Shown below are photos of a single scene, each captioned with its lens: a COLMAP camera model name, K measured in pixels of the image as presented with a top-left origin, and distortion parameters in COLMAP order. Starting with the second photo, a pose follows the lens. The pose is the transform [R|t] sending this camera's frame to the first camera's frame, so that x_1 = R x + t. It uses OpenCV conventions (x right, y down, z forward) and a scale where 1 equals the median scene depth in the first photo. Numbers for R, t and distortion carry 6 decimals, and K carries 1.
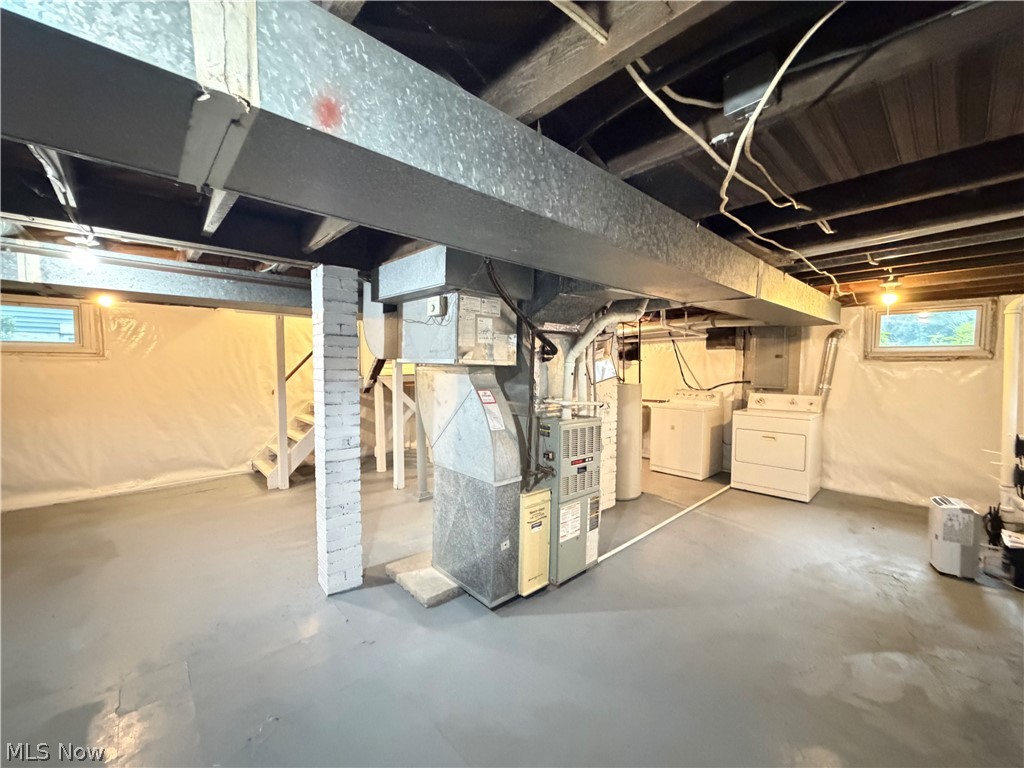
lens RADIAL K [[412.0, 0, 511.1], [0, 412.0, 382.8], [0, 0, 1]] dist [-0.000346, 0.000817]
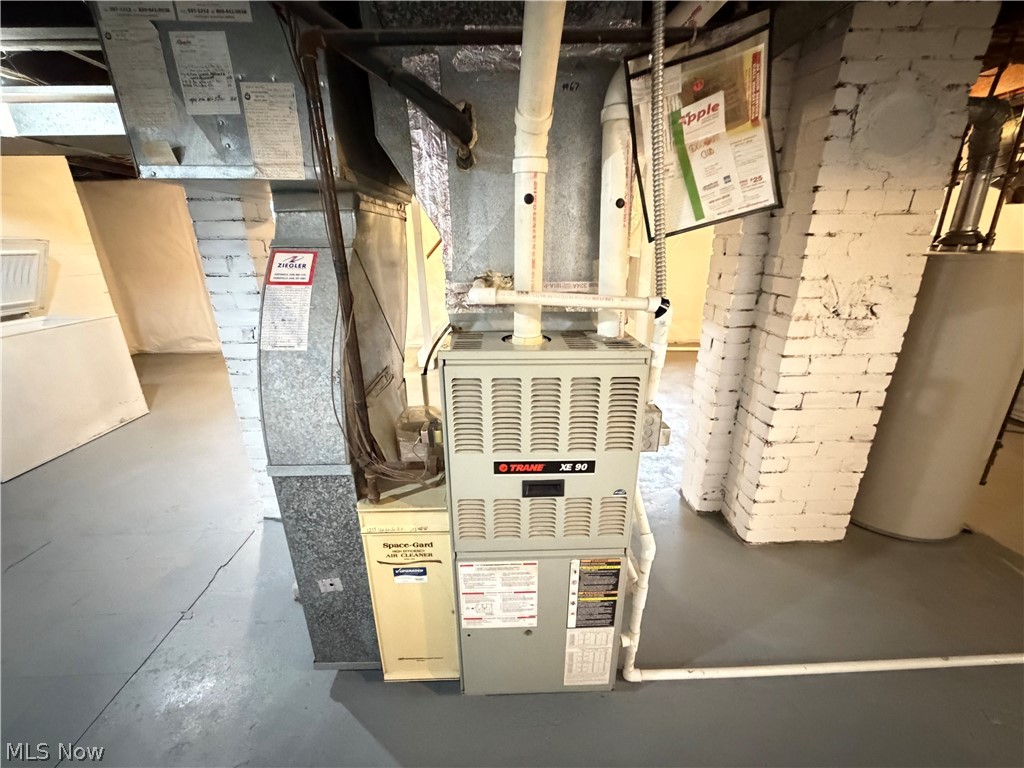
lens RADIAL K [[412.0, 0, 509.3], [0, 412.0, 386.0], [0, 0, 1]] dist [-0.000346, 0.000817]
pose [[0.745940, 0.201421, -0.634825, 0.362972], [-0.008902, 0.956102, 0.292898, 0.021374], [0.665954, -0.212834, 0.714988, 0.752679]]
